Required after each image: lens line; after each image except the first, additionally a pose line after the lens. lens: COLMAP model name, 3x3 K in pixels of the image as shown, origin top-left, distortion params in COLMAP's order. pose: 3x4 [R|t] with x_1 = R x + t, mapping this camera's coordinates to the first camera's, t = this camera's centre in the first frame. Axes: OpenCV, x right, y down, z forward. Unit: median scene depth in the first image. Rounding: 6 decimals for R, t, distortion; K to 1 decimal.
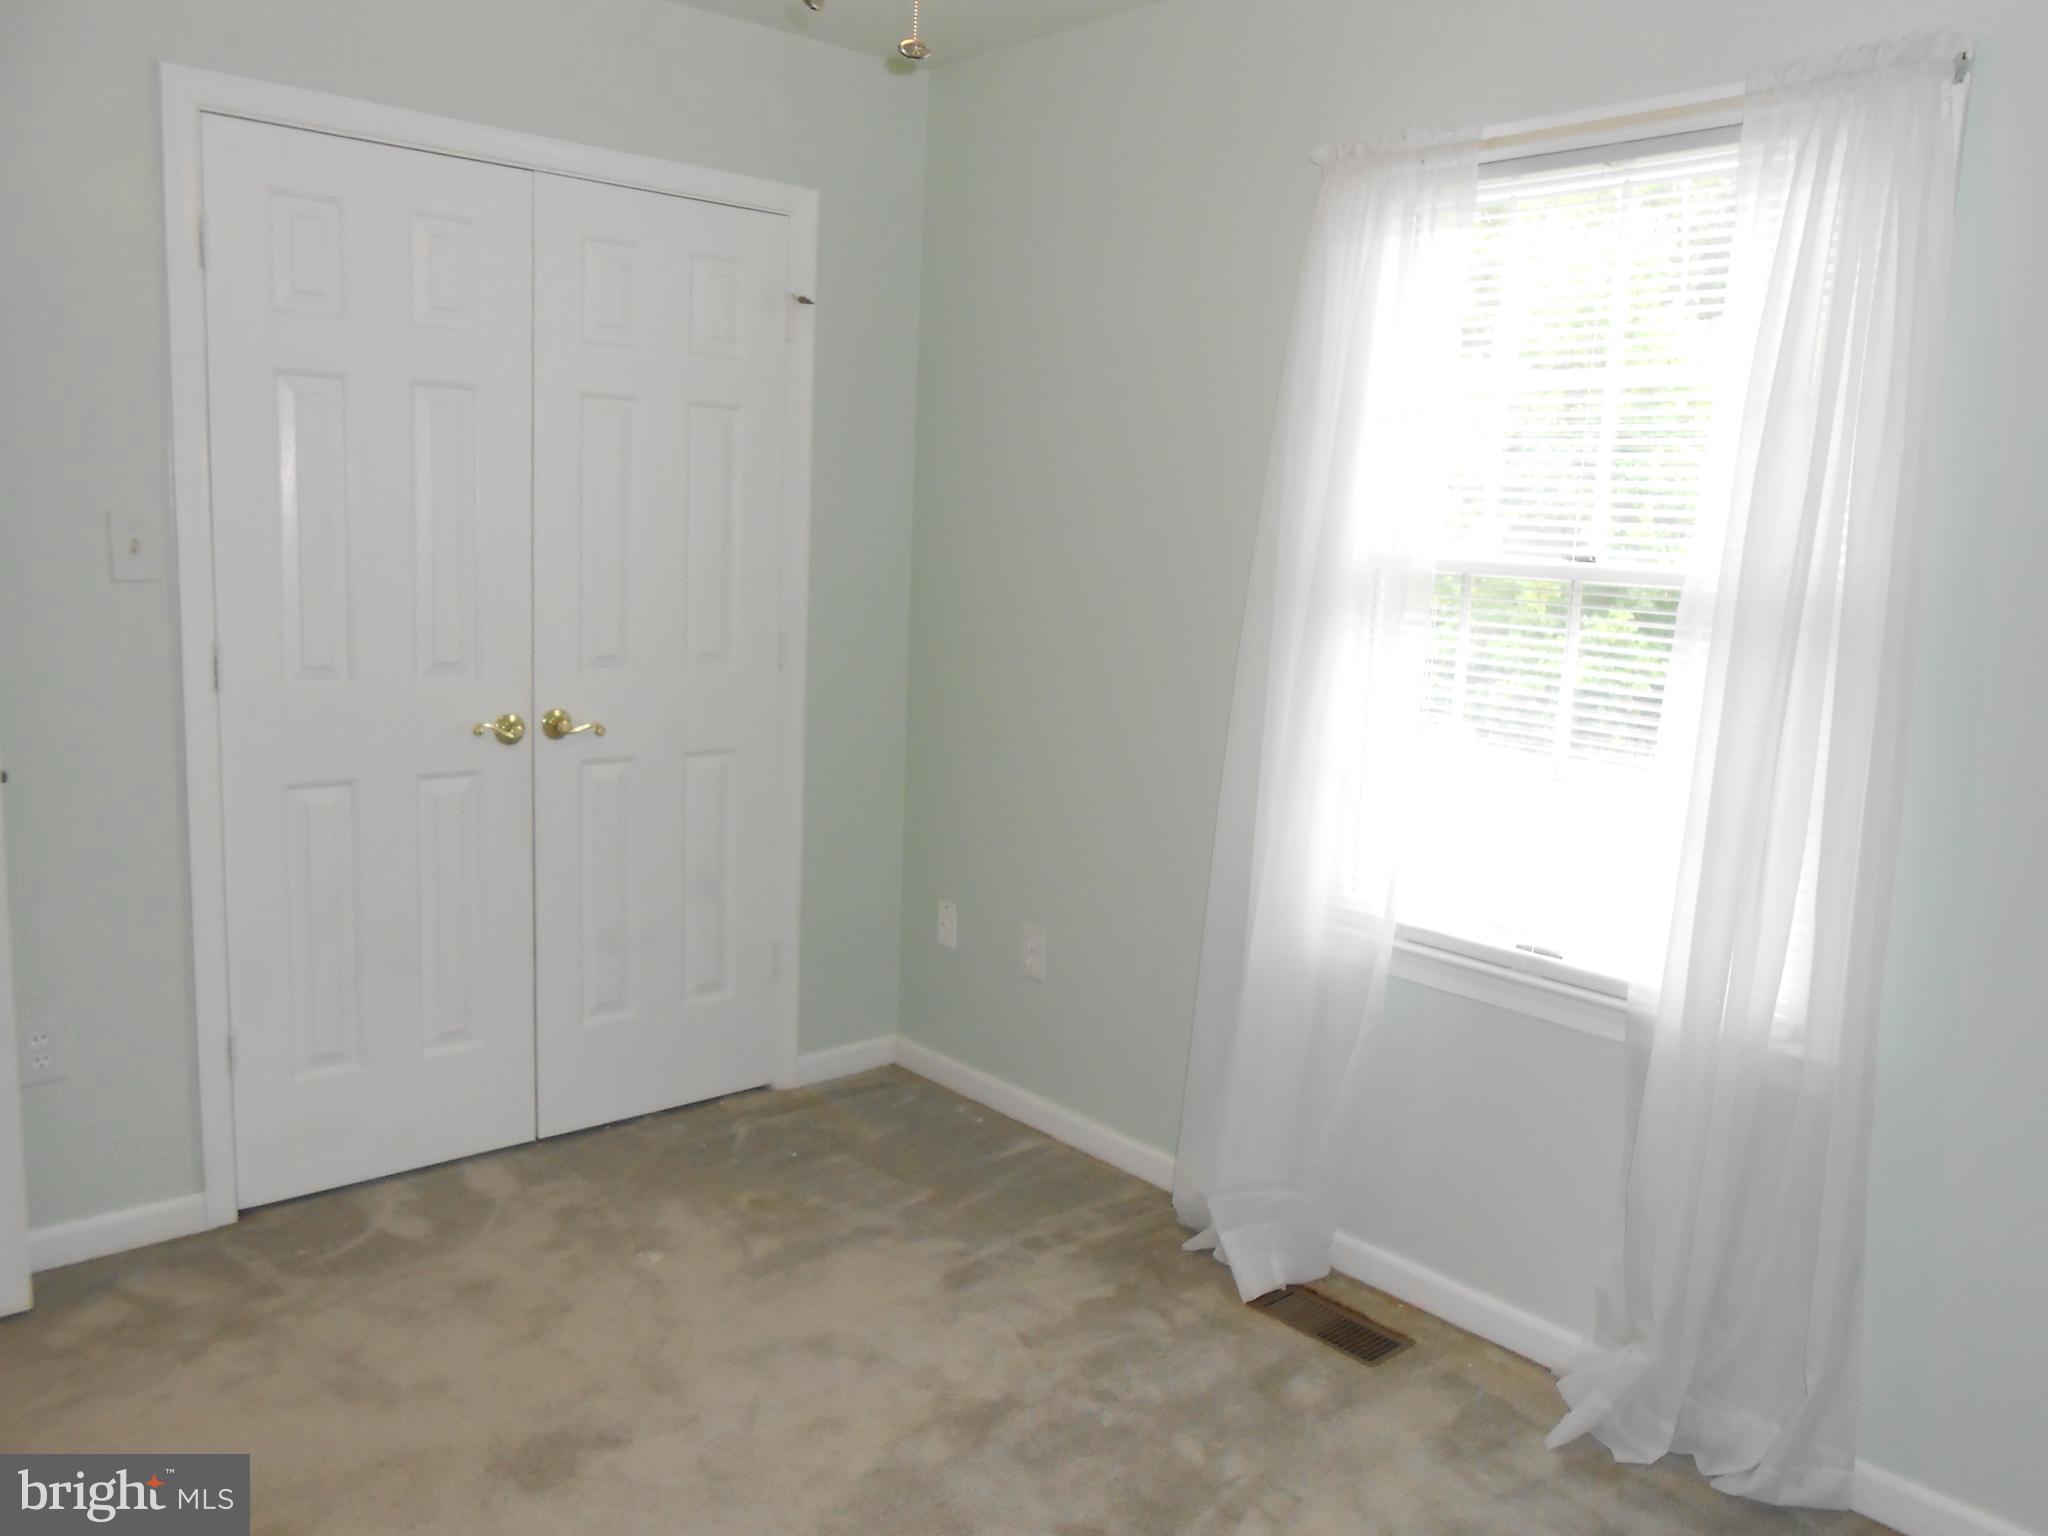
lens RADIAL K [[1609.1, 0, 1016.7], [0, 1609.1, 733.0], [0, 0, 1]] dist [0.065002, -0.000387]
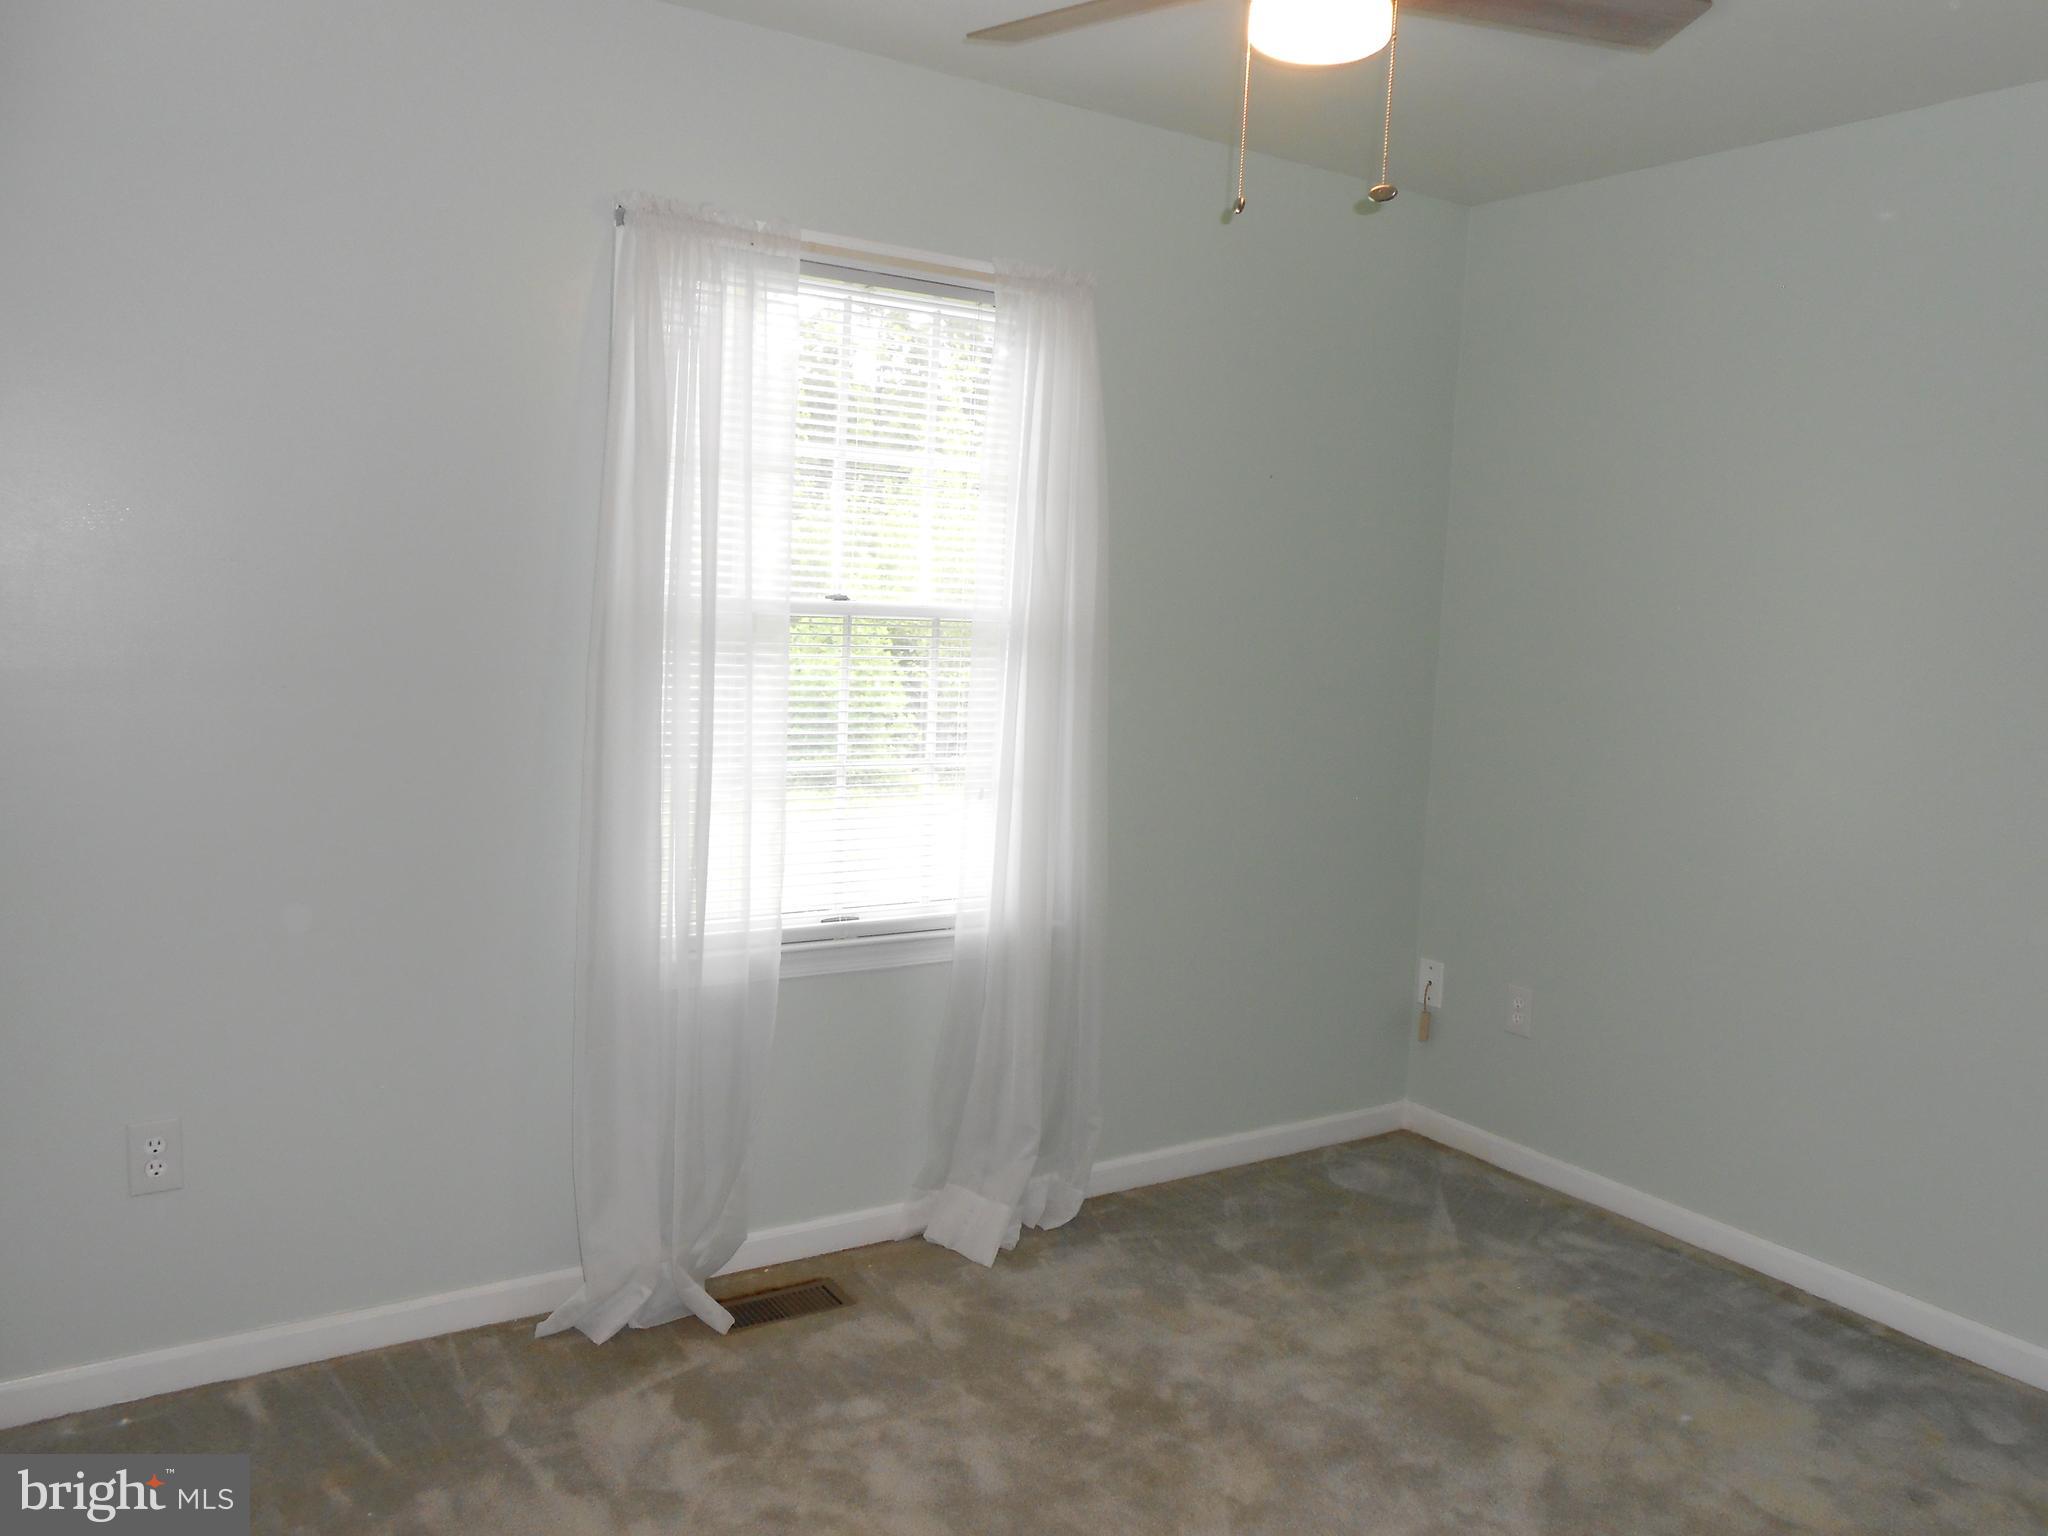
lens RADIAL K [[1589.6, 0, 1022.5], [0, 1589.6, 764.4], [0, 0, 1]] dist [-0.046766, 0.085064]
pose [[0.166507, -0.140273, 0.976012, -0.818943], [0.107233, 0.986535, 0.123491, -0.116371], [-0.980192, 0.084098, 0.179307, 0.661902]]
